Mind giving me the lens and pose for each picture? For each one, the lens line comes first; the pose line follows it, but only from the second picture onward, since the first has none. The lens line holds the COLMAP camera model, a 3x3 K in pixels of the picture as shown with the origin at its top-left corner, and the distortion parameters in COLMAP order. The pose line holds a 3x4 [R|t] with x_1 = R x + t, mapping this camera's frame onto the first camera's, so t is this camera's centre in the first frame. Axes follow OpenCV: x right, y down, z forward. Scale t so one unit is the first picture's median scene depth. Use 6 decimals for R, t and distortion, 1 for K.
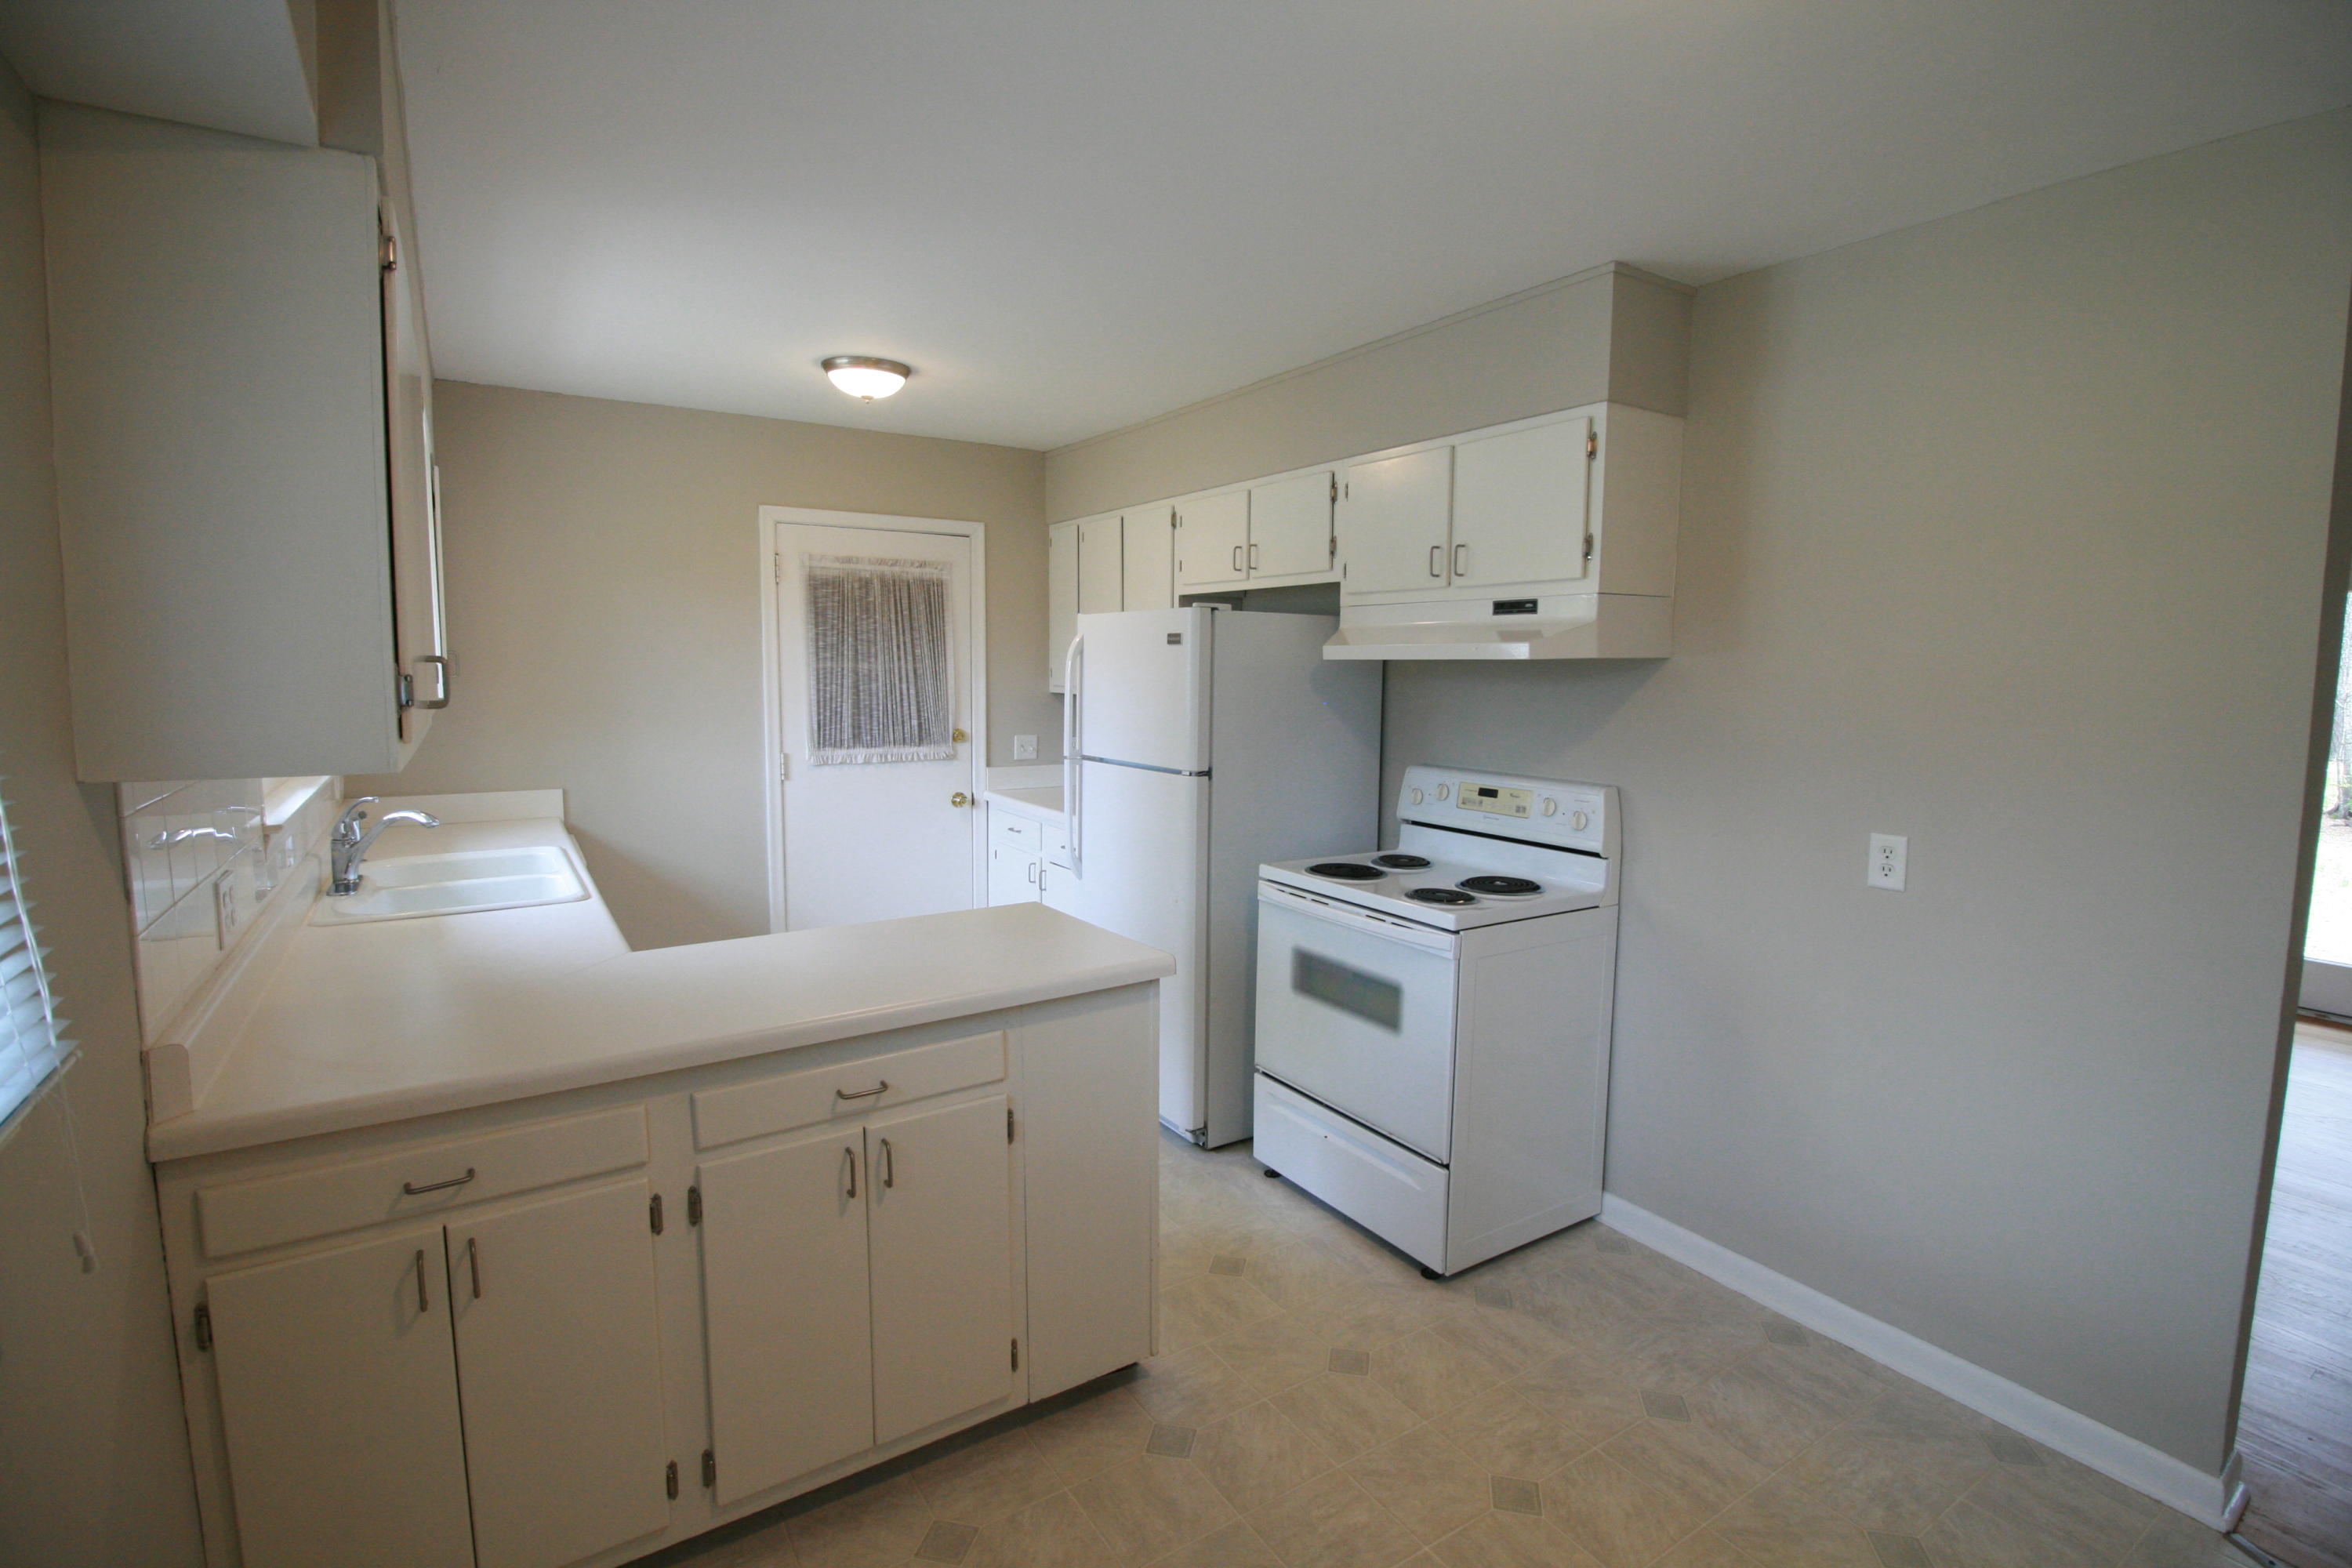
lens RADIAL K [[1097.6, 0, 1181.8], [0, 1097.6, 762.2], [0, 0, 1]] dist [-0.000942, -0.011804]
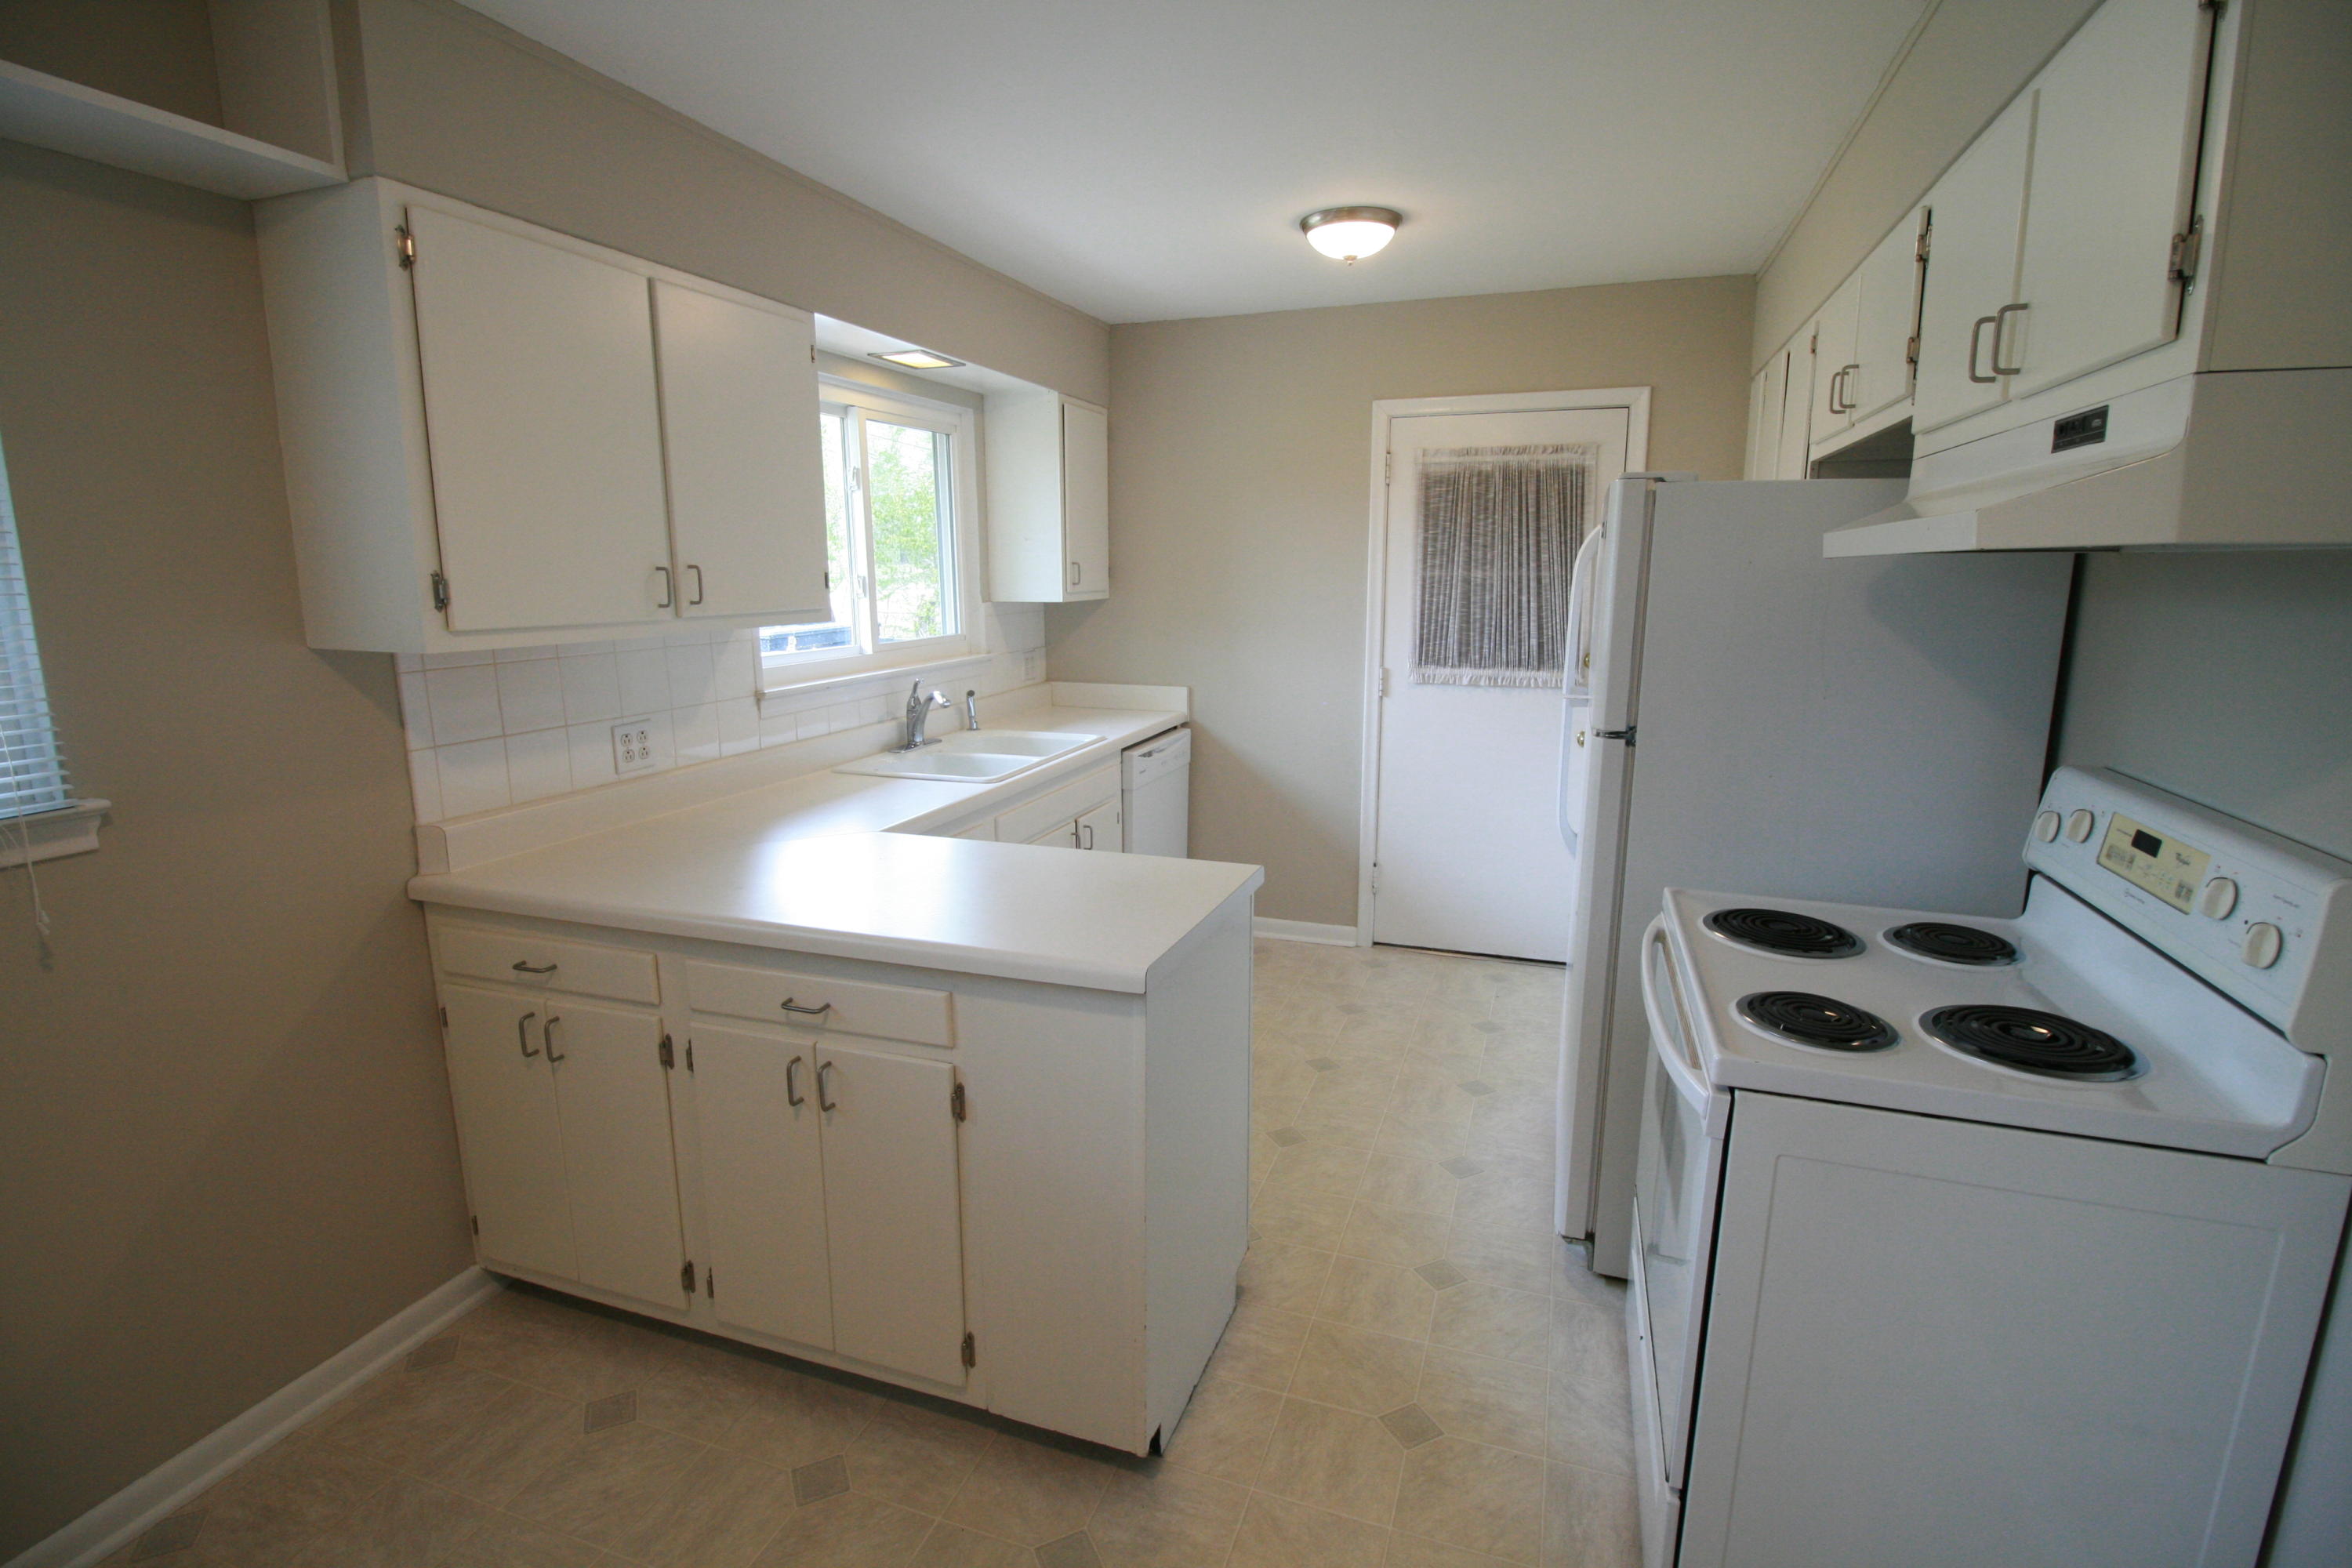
lens RADIAL K [[1097.6, 0, 1181.8], [0, 1097.6, 762.2], [0, 0, 1]] dist [-0.000942, -0.011804]
pose [[0.606627, 0.130103, -0.784269, 0.279093], [-0.067426, 0.991383, 0.112308, -0.021882], [0.792122, -0.015249, 0.610172, 0.283201]]
